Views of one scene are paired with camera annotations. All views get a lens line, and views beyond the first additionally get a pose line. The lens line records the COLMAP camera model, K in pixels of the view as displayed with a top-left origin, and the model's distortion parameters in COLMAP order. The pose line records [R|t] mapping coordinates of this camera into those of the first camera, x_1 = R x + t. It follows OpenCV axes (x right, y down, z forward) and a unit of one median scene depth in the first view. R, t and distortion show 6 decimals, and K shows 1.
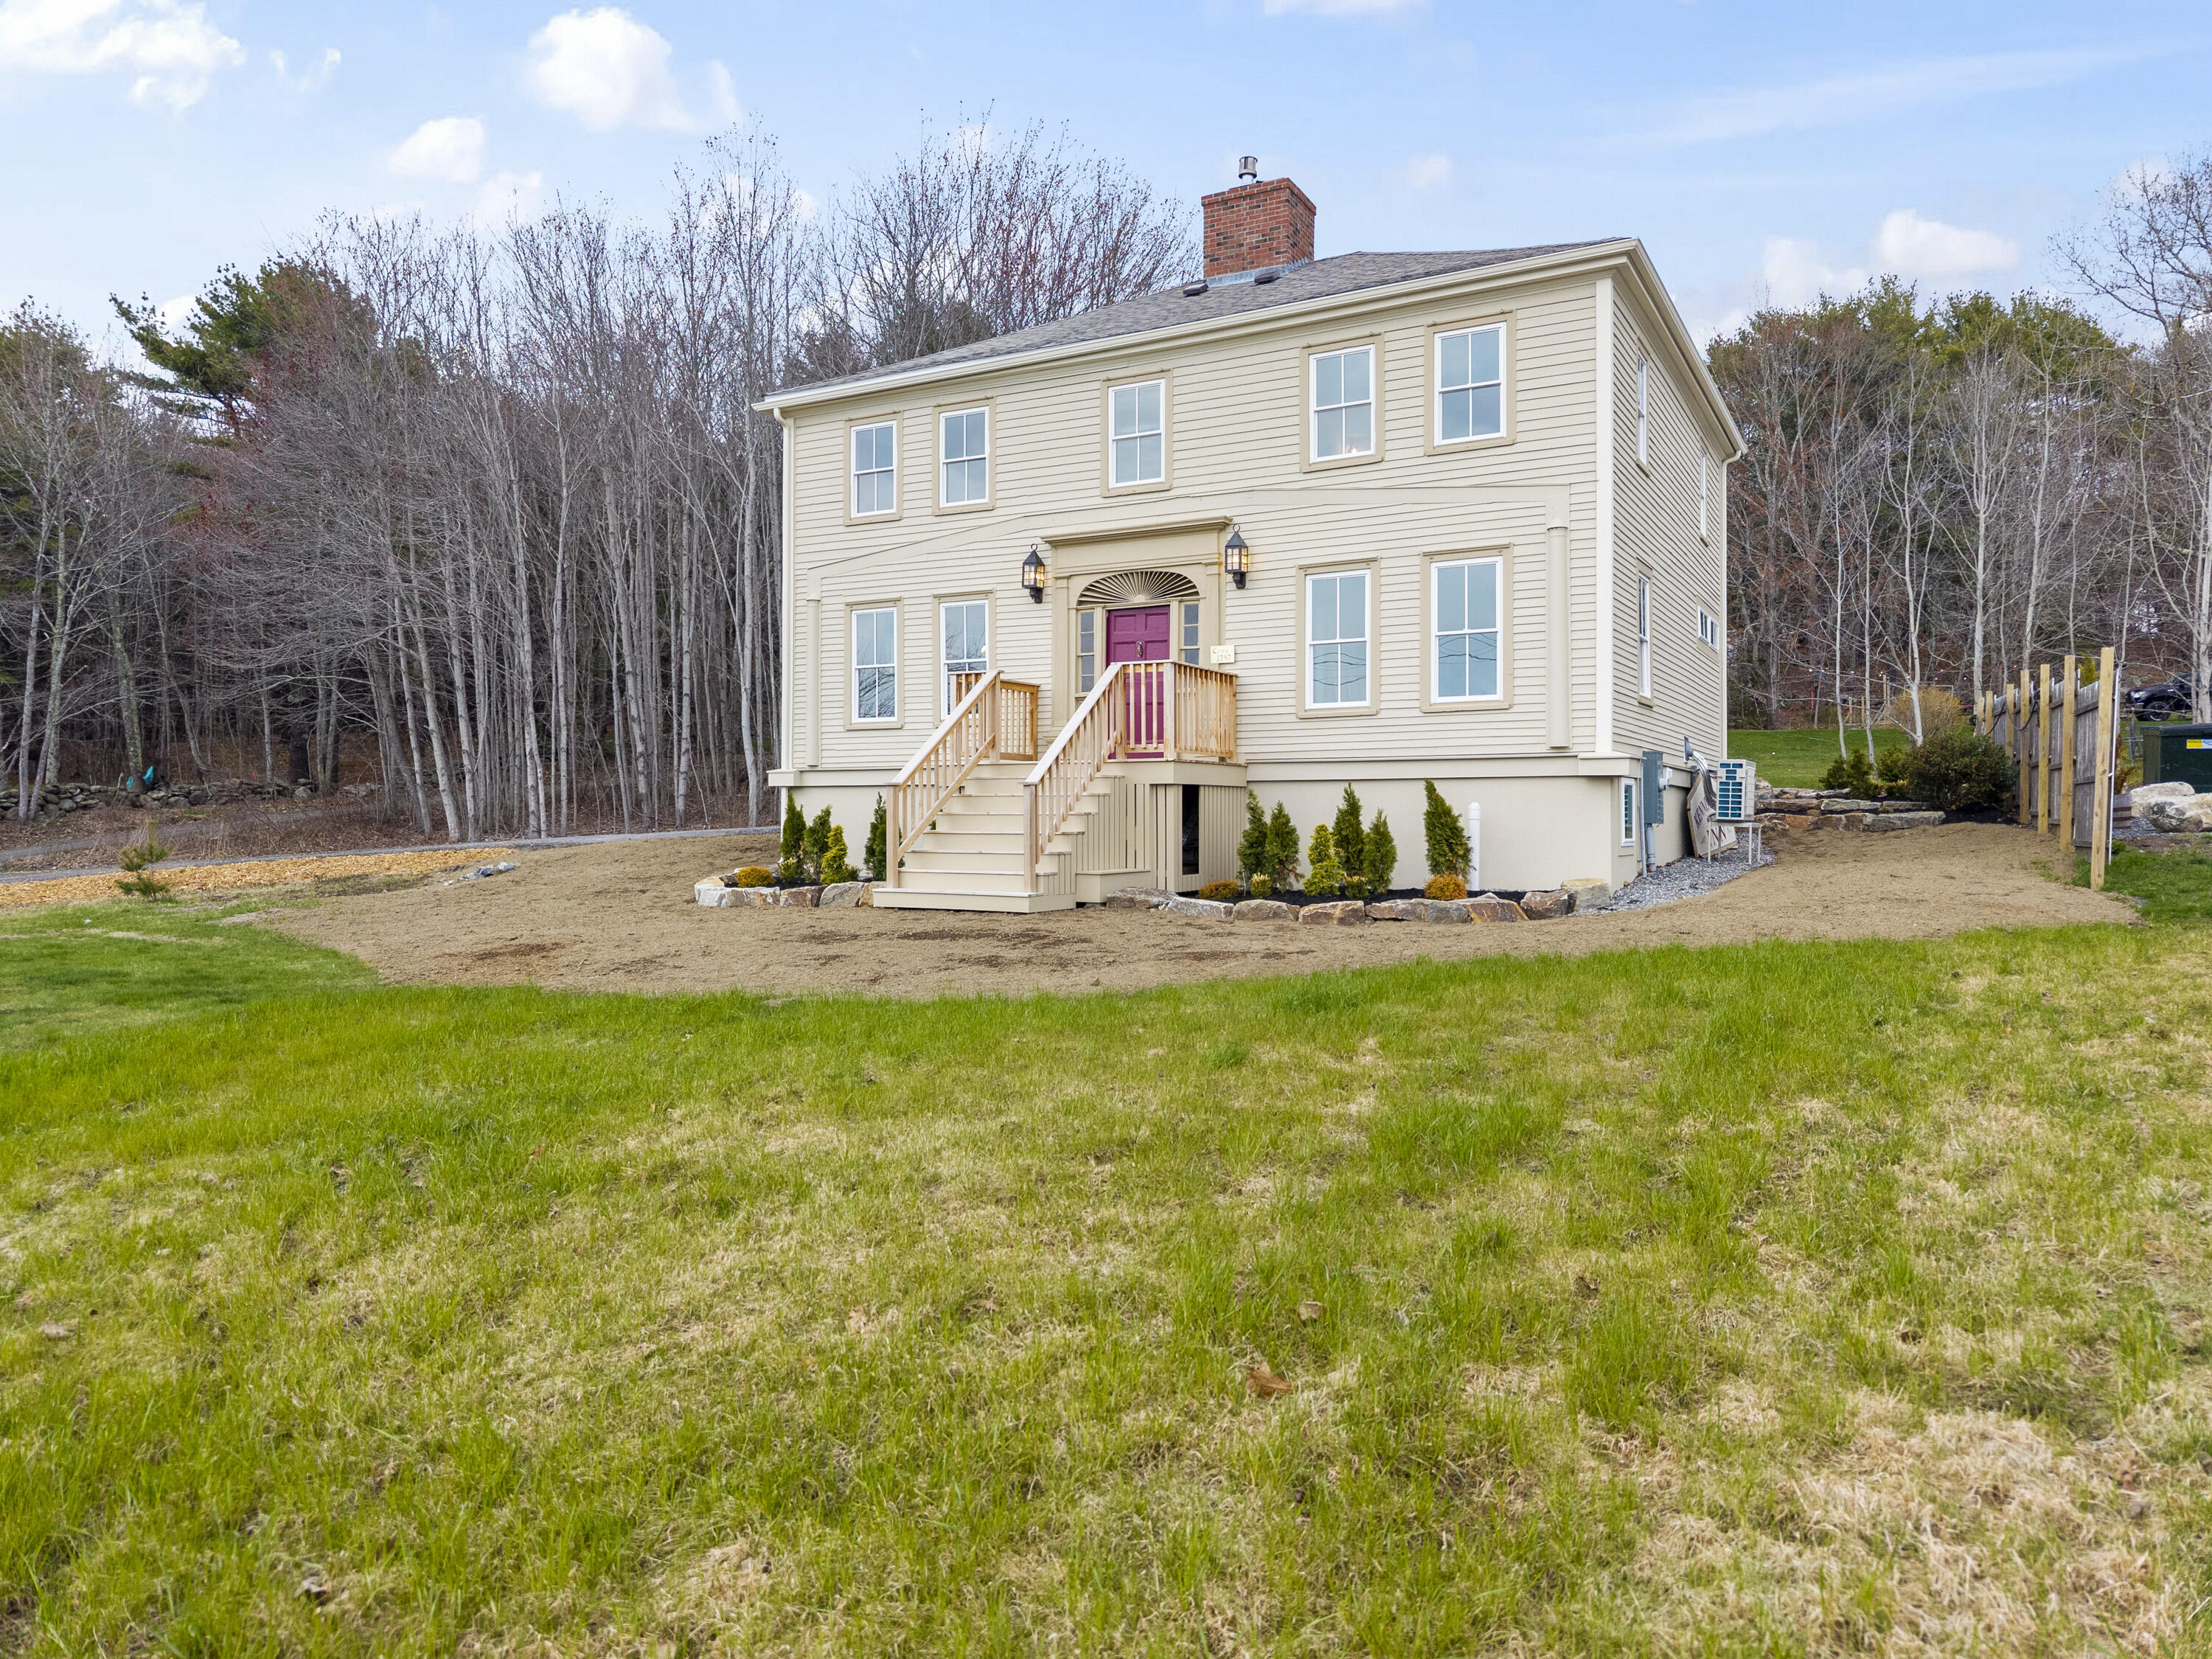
lens RADIAL K [[1503.7, 0, 1104.9], [0, 1503.7, 833.7], [0, 0, 1]] dist [0.027856, -0.029007]
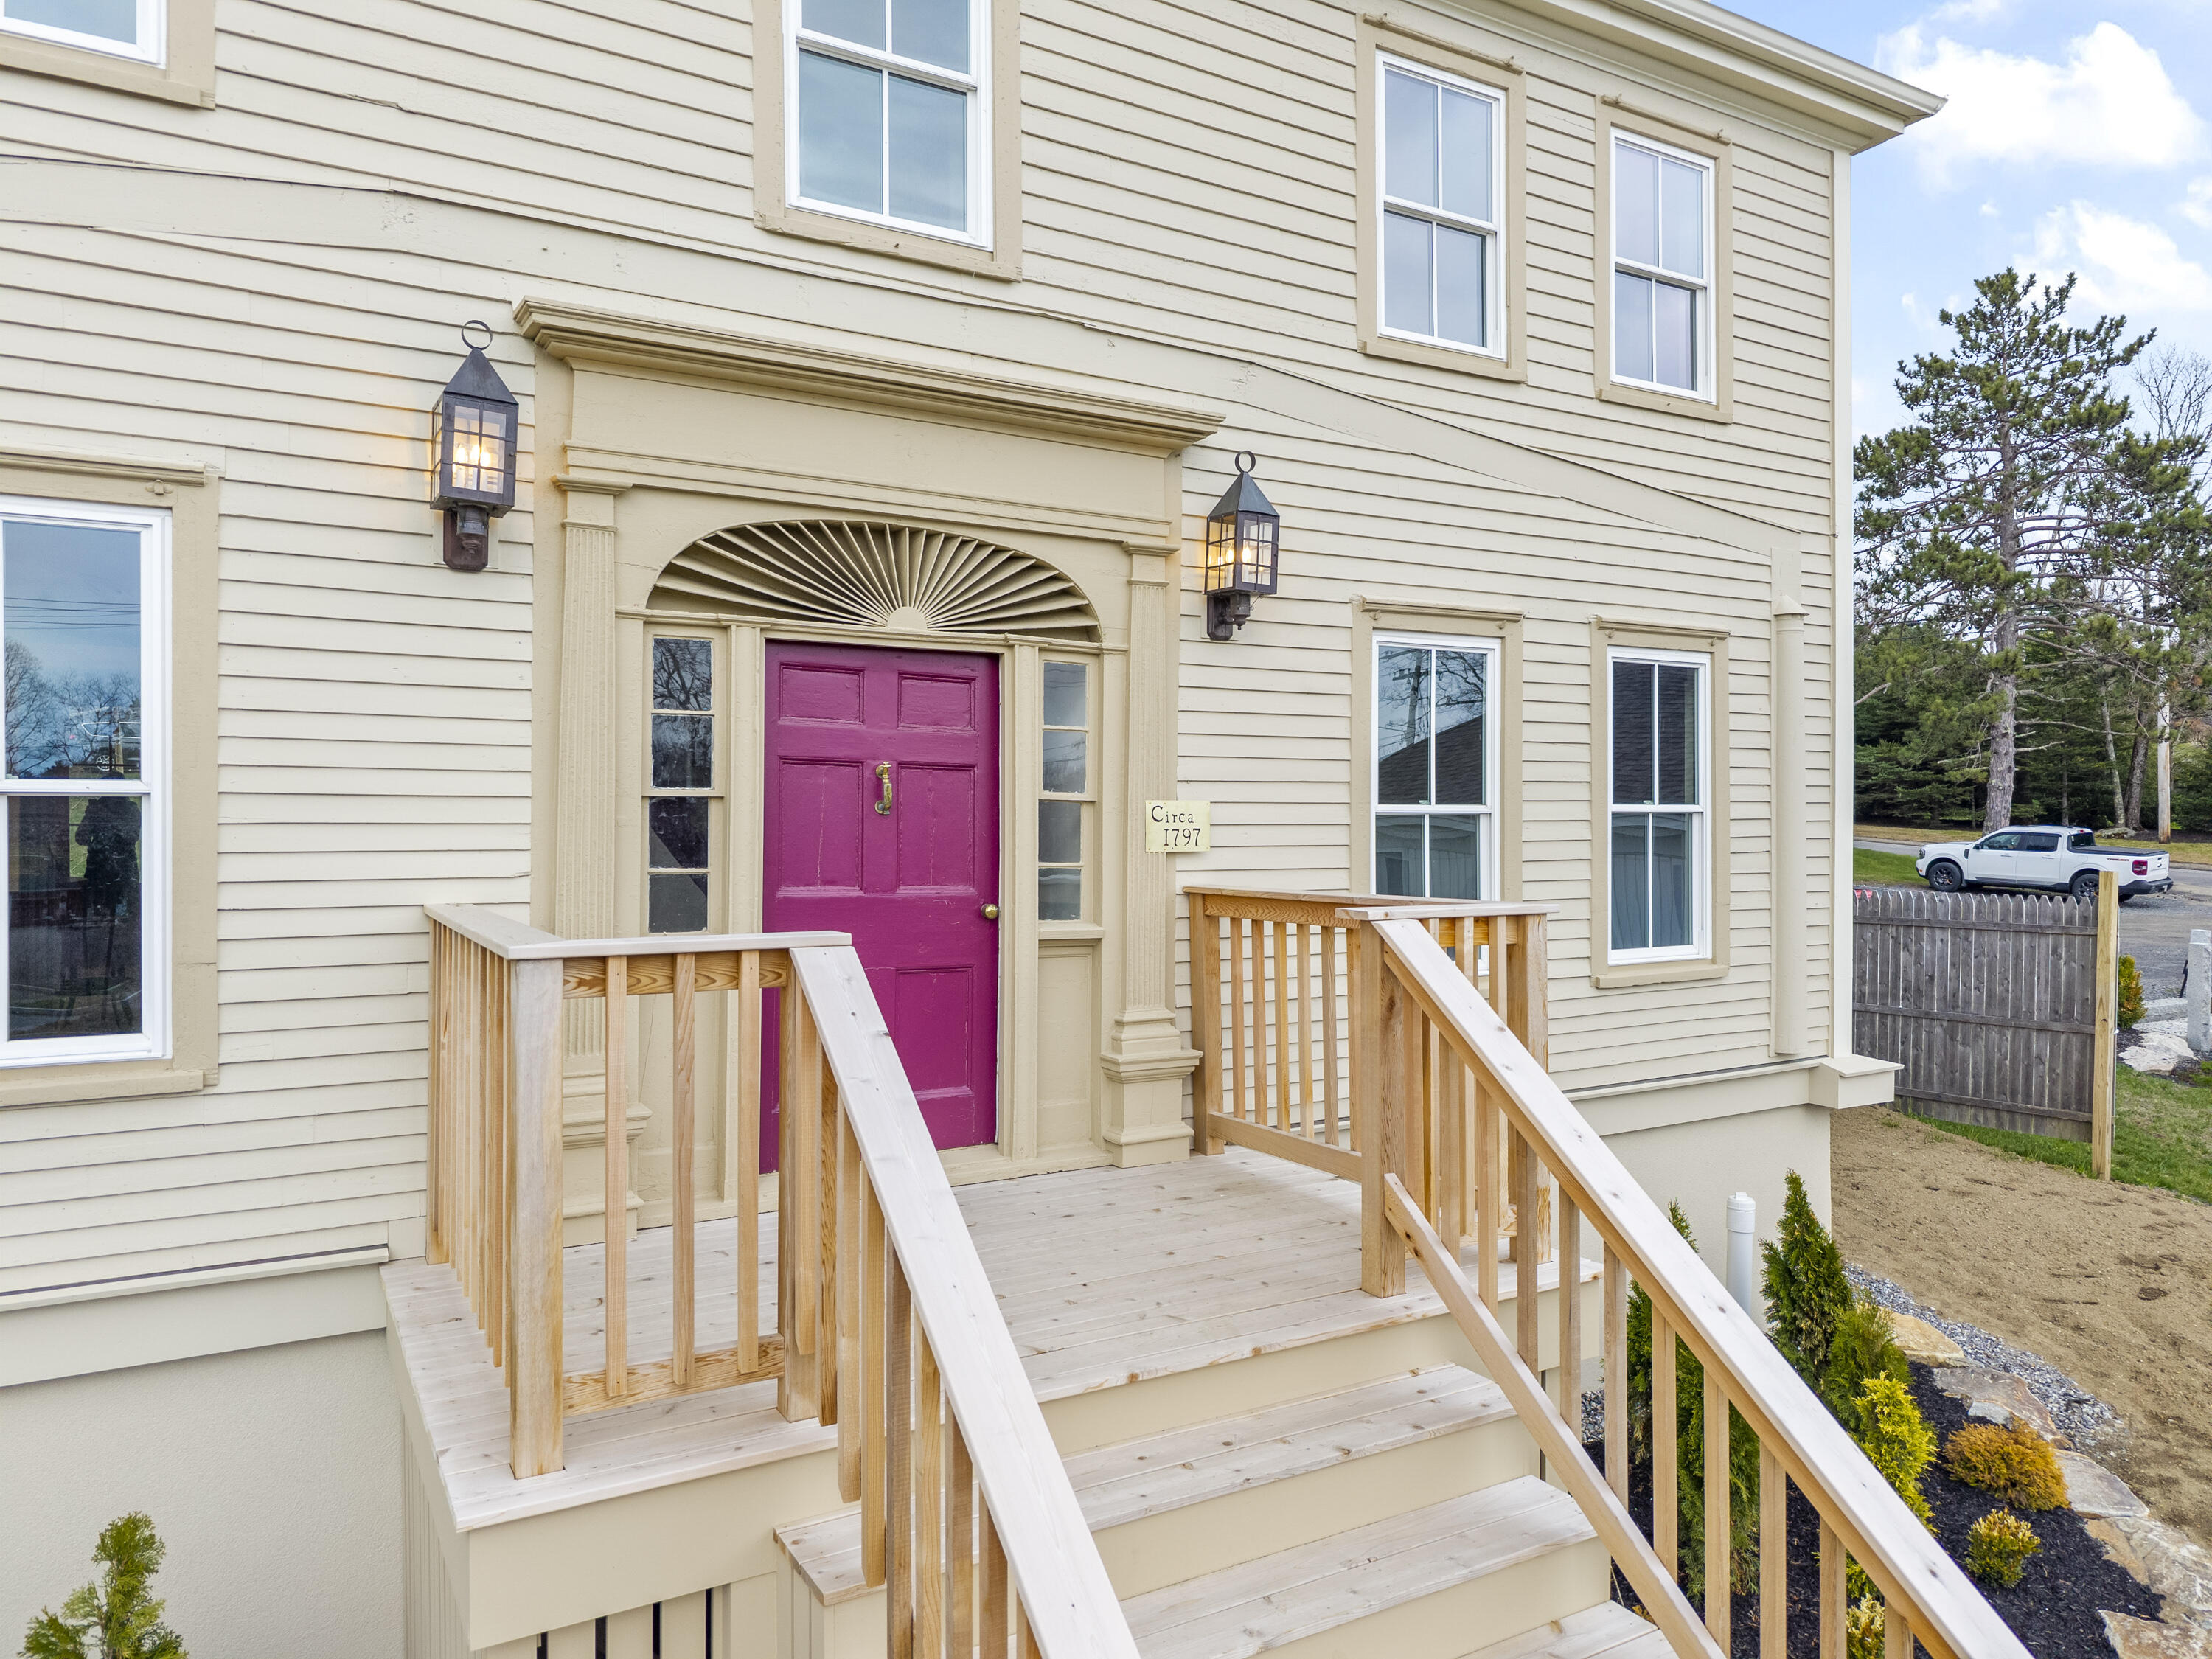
lens RADIAL K [[1503.7, 0, 1107.9], [0, 1503.7, 819.2], [0, 0, 1]] dist [0.027856, -0.029007]
pose [[0.488614, -0.003709, 0.872492, -0.208139], [0.004342, 0.999989, 0.001819, -0.115316], [-0.872489, 0.002900, 0.488624, 0.804168]]
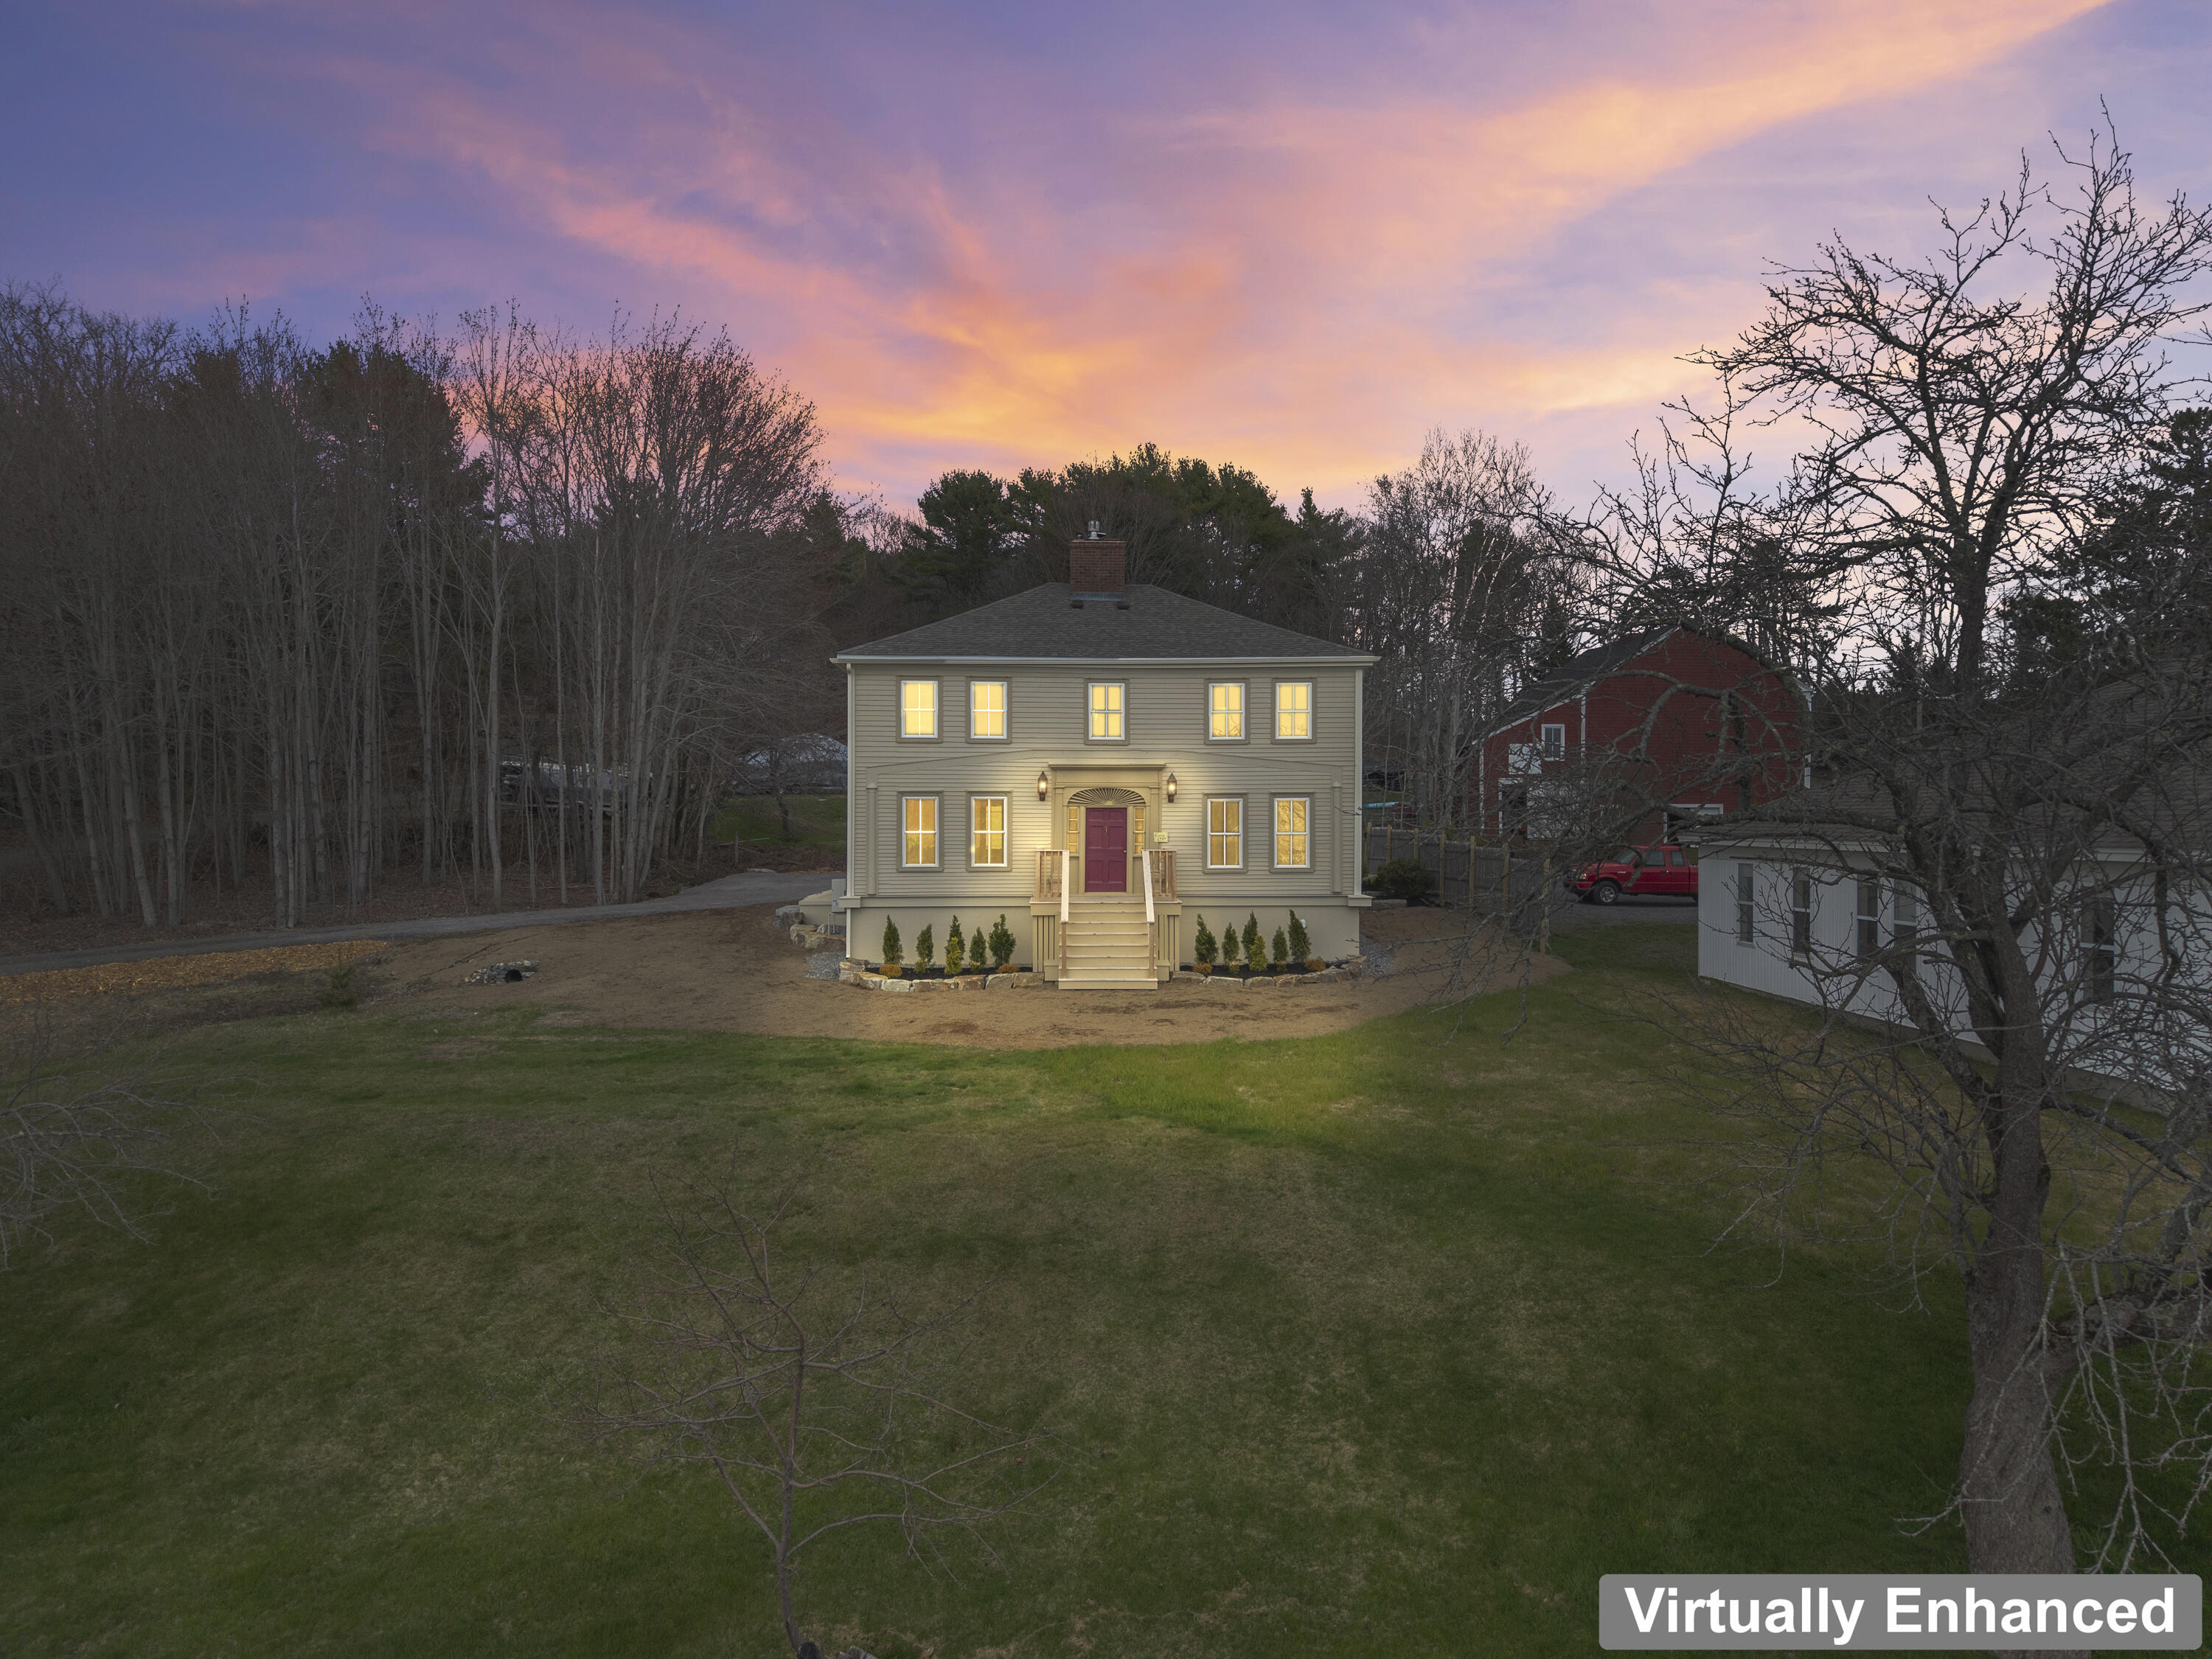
lens RADIAL K [[1503.7, 0, 1111.5], [0, 1503.7, 823.6], [0, 0, 1]] dist [0.027856, -0.029007]
pose [[0.850369, -0.010454, 0.526084, -0.896058], [0.010223, 0.999942, 0.003346, -0.135092], [-0.526088, 0.002533, 0.850426, -0.514023]]
